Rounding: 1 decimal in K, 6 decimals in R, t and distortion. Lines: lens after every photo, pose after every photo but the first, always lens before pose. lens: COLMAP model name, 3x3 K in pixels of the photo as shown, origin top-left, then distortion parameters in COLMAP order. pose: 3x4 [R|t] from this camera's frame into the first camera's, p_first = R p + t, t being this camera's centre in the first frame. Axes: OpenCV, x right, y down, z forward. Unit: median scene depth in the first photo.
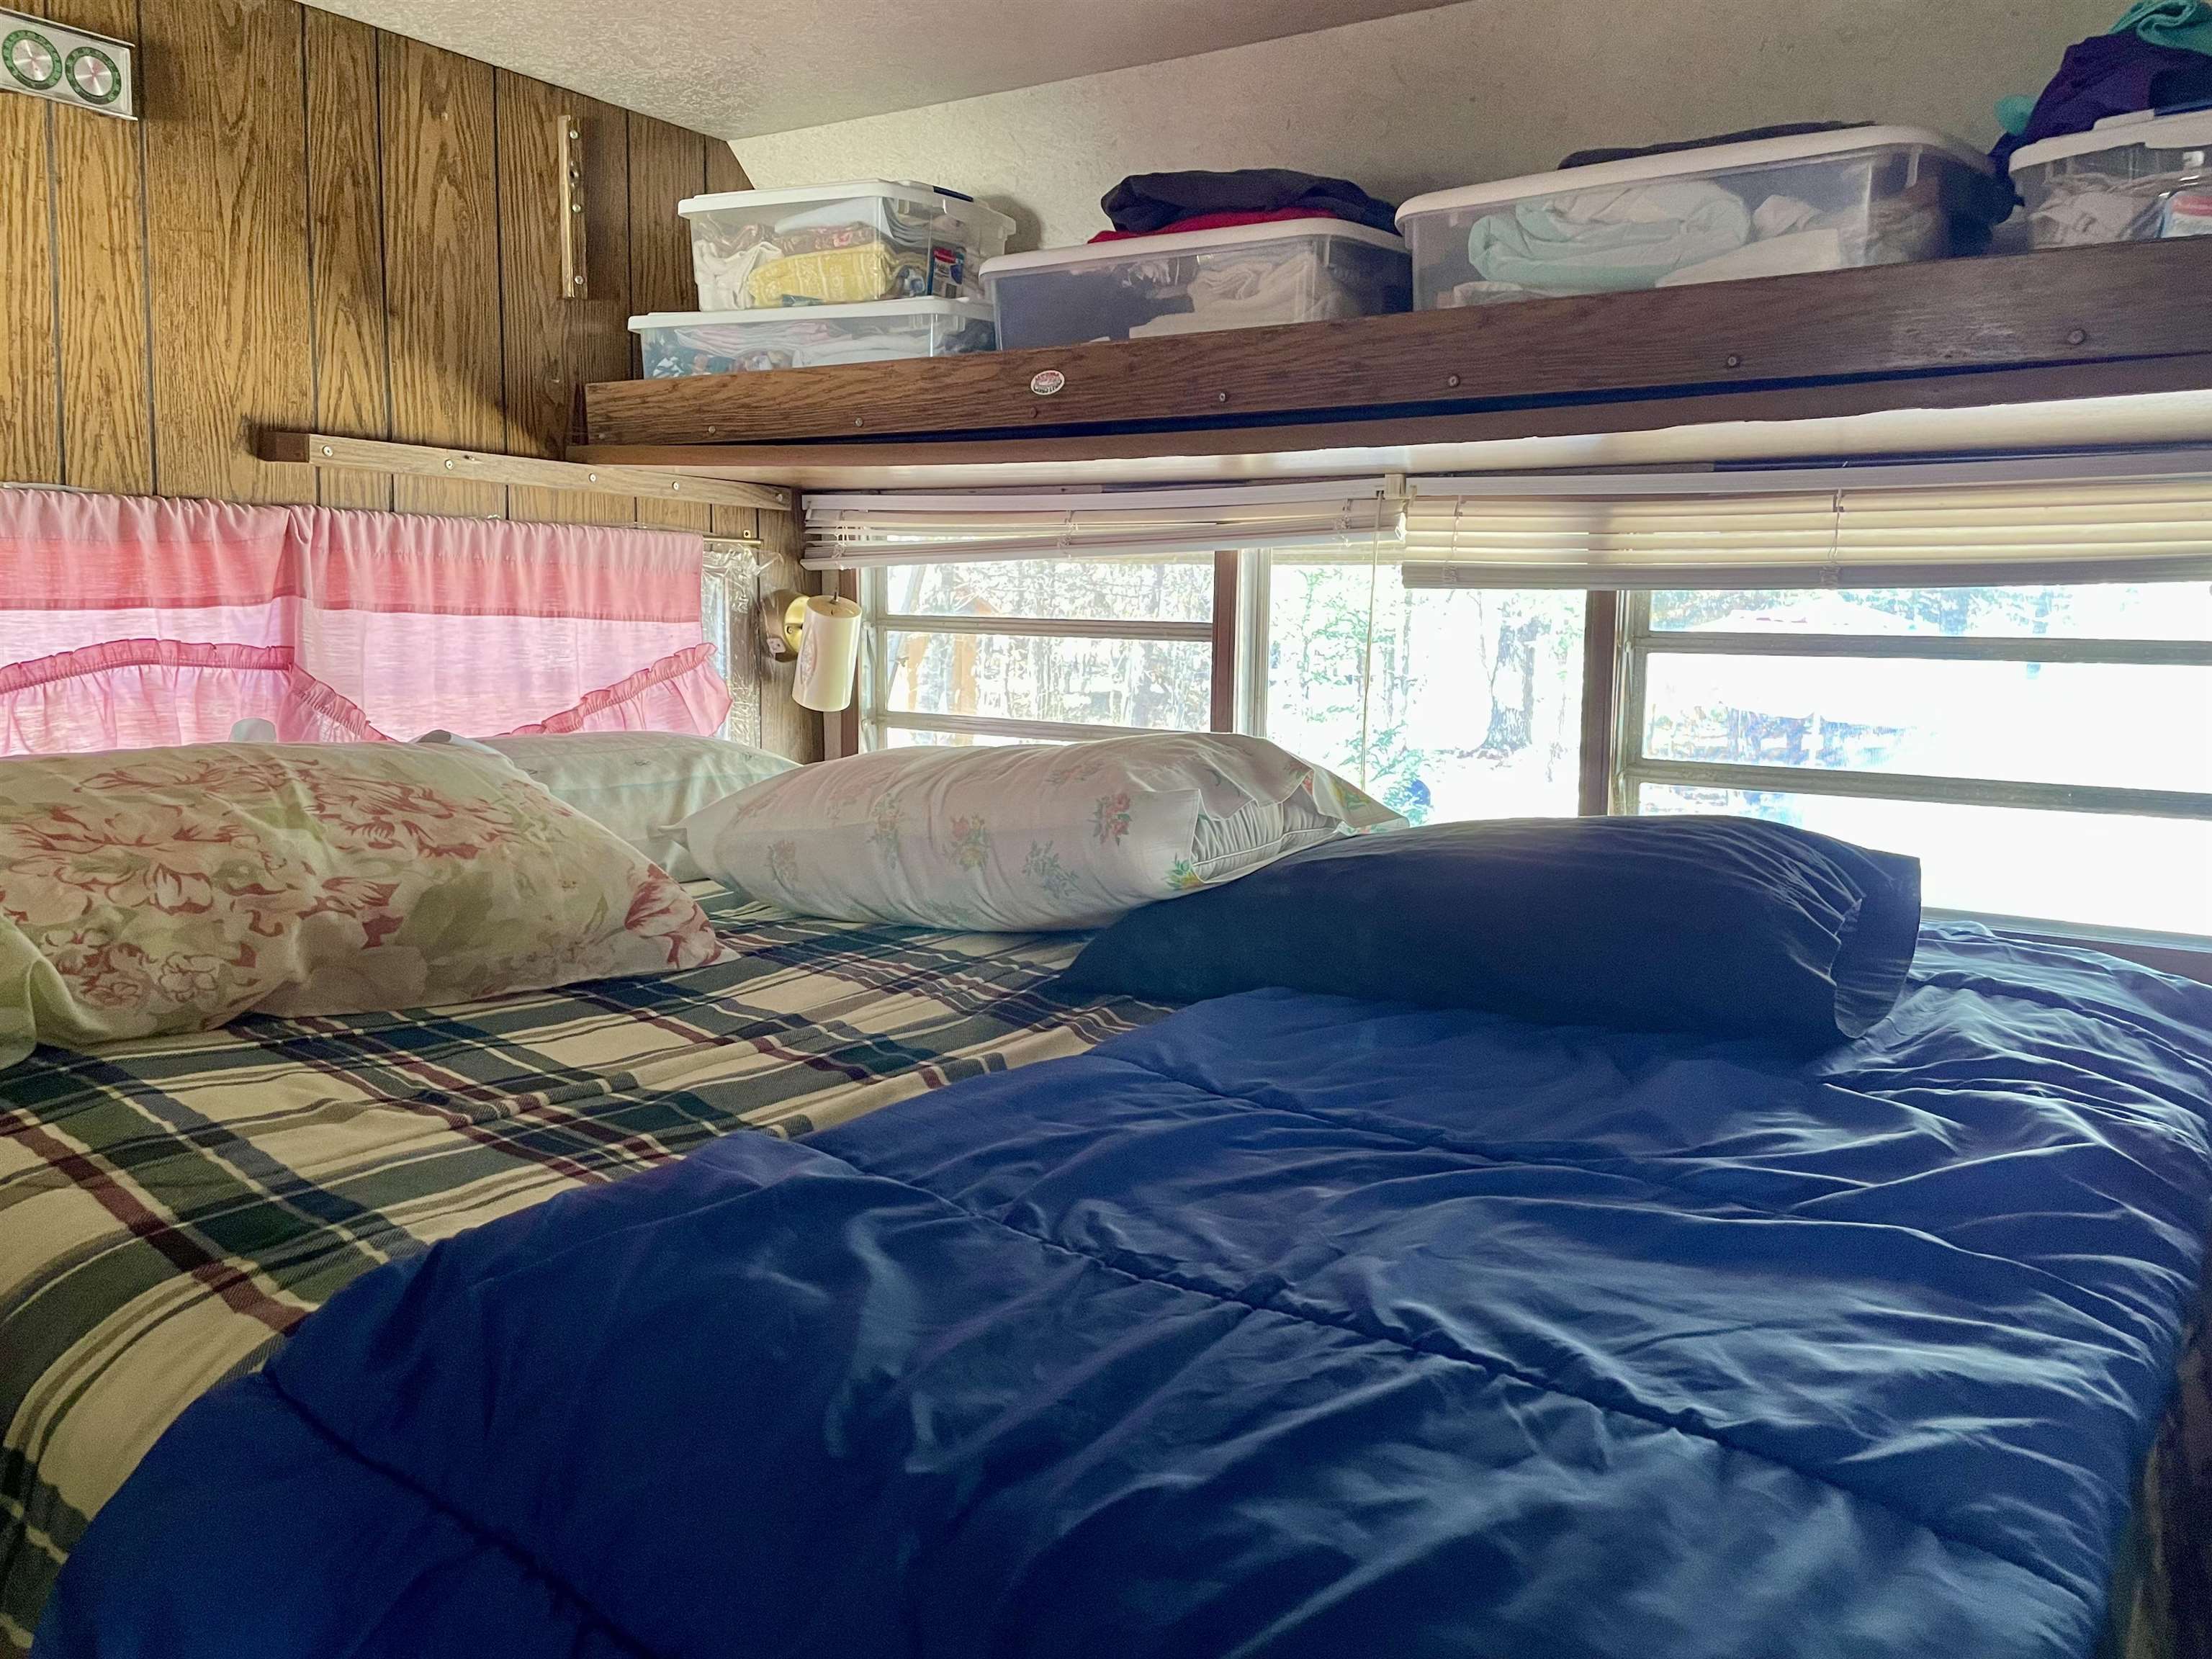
lens RADIAL K [[1674.2, 0, 1110.4], [0, 1674.2, 814.8], [0, 0, 1]] dist [0.096028, -0.128115]
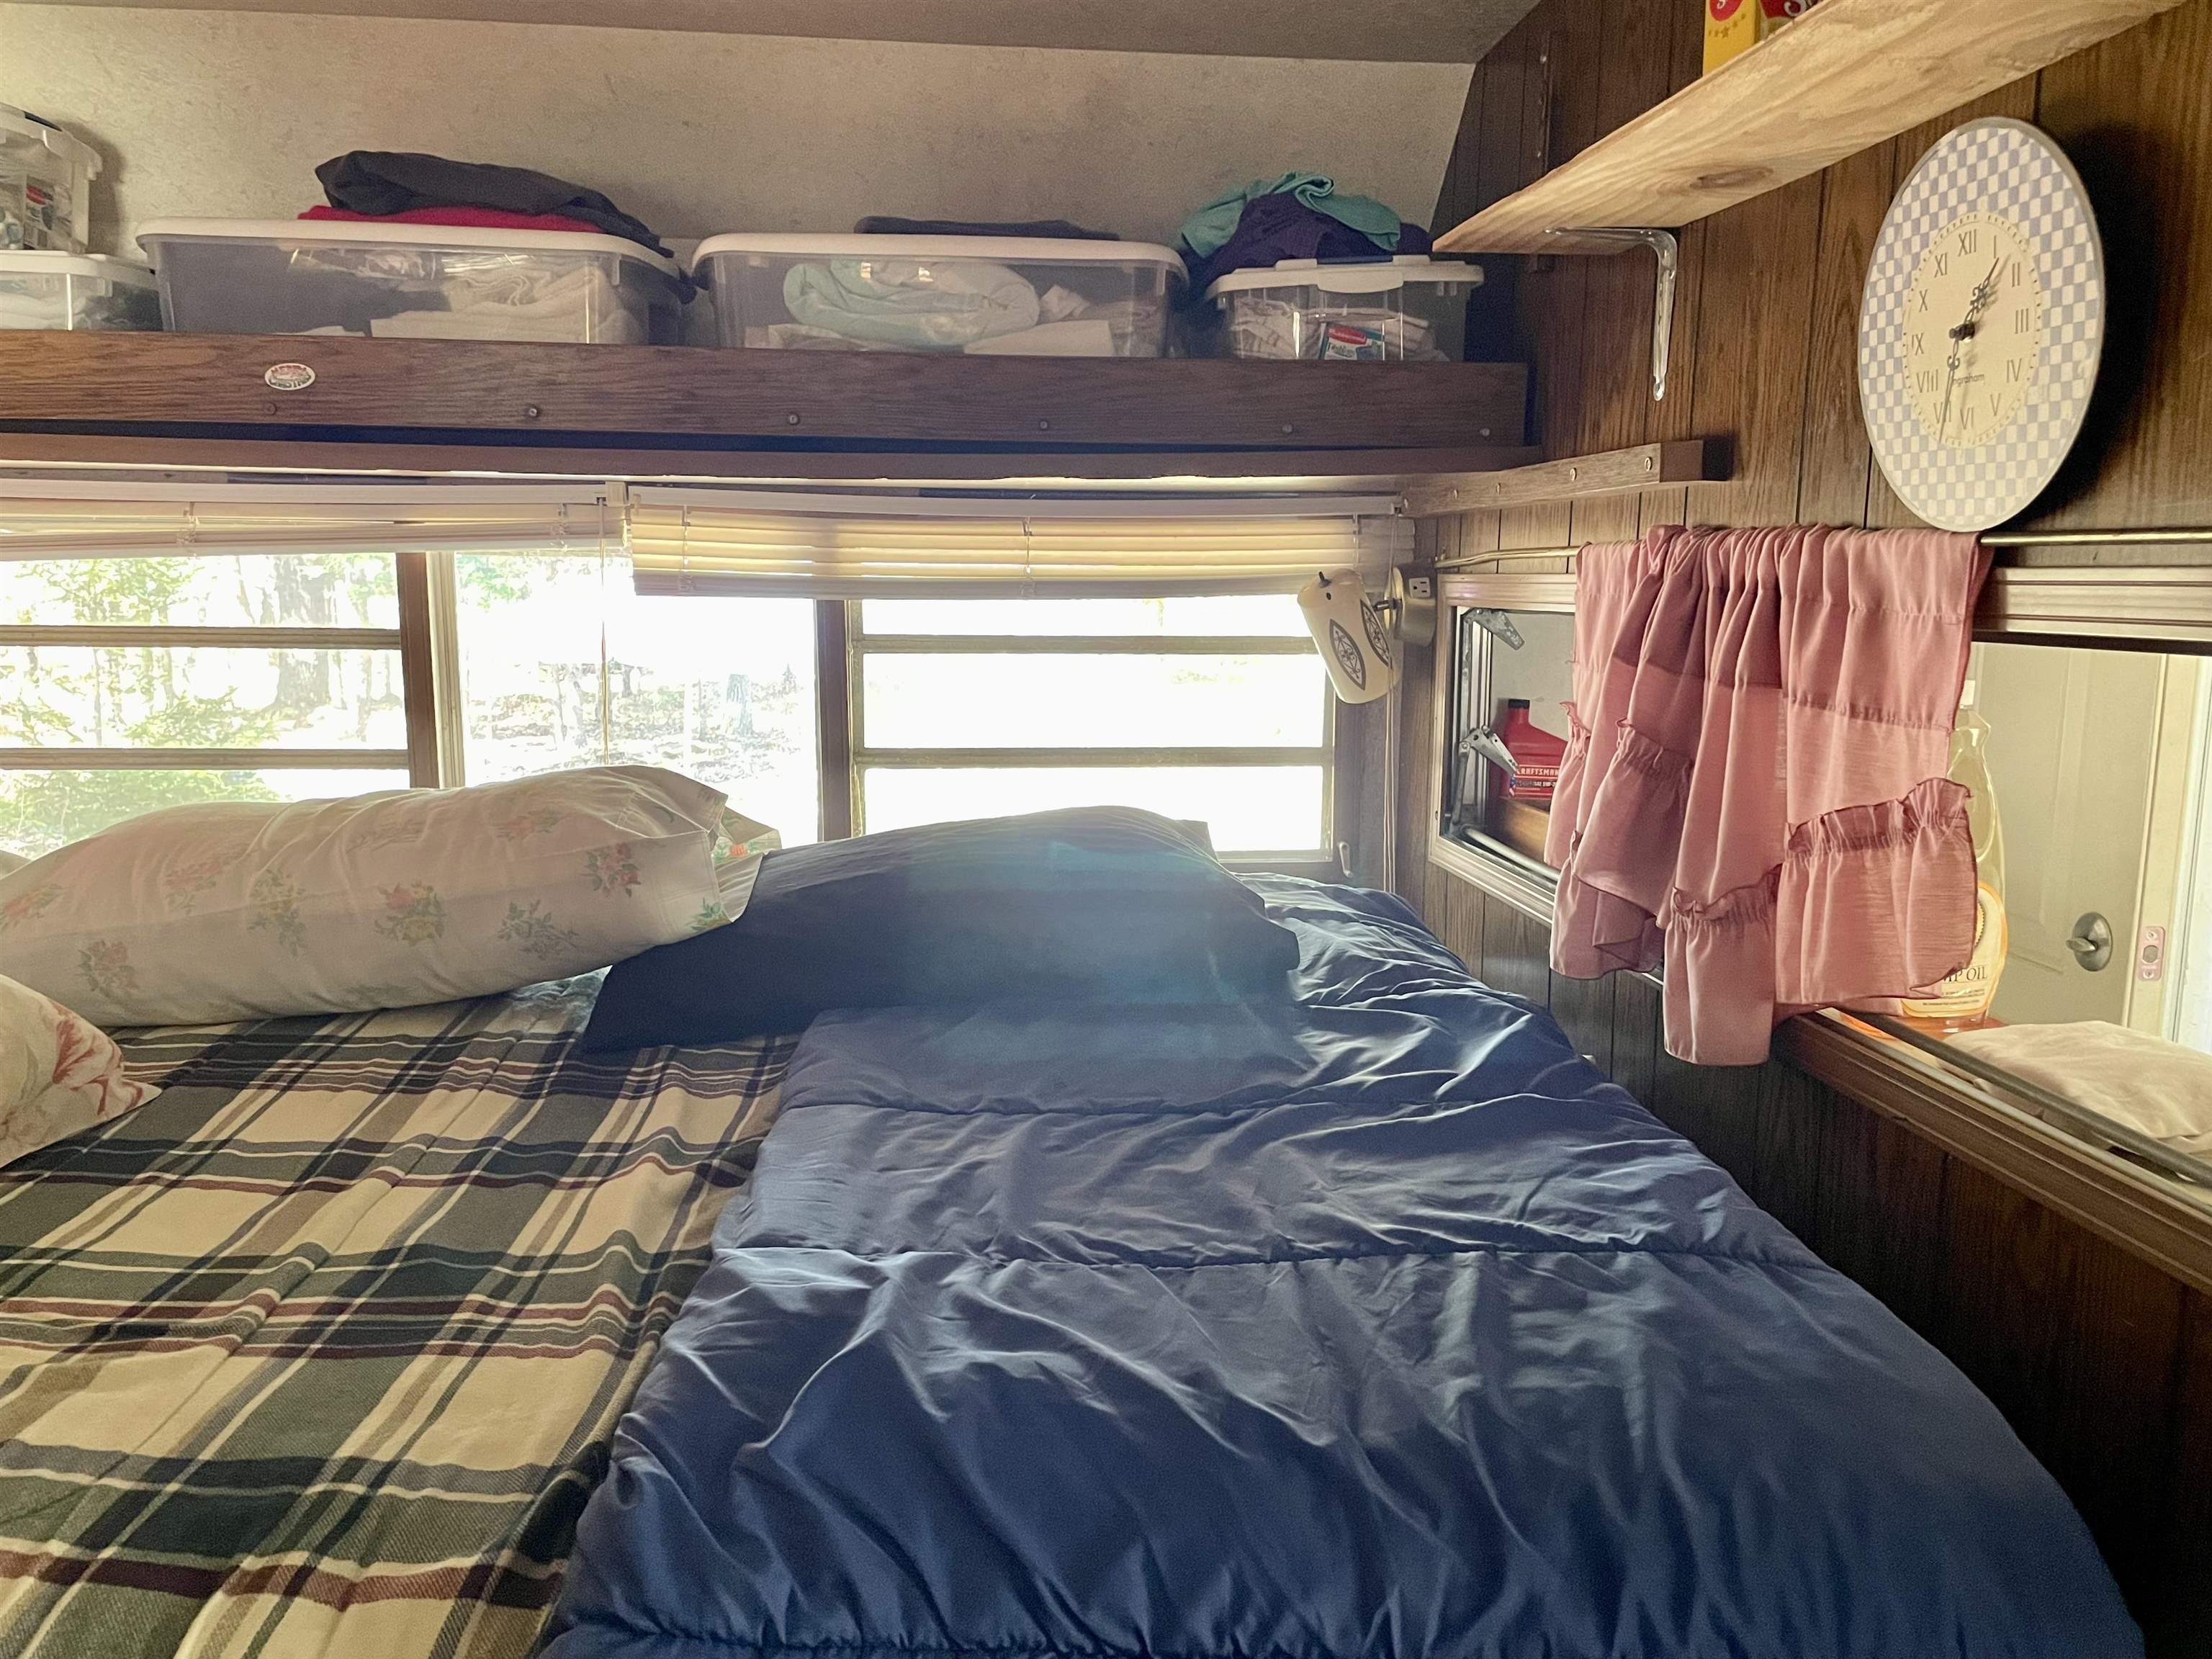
lens RADIAL K [[1685.9, 0, 1106.0], [0, 1685.9, 829.5], [0, 0, 1]] dist [0.093001, -0.125633]
pose [[0.760862, -0.110030, 0.639517, -0.393564], [0.081925, 0.993922, 0.073535, -0.067399], [-0.643721, -0.003558, 0.765252, 0.055428]]
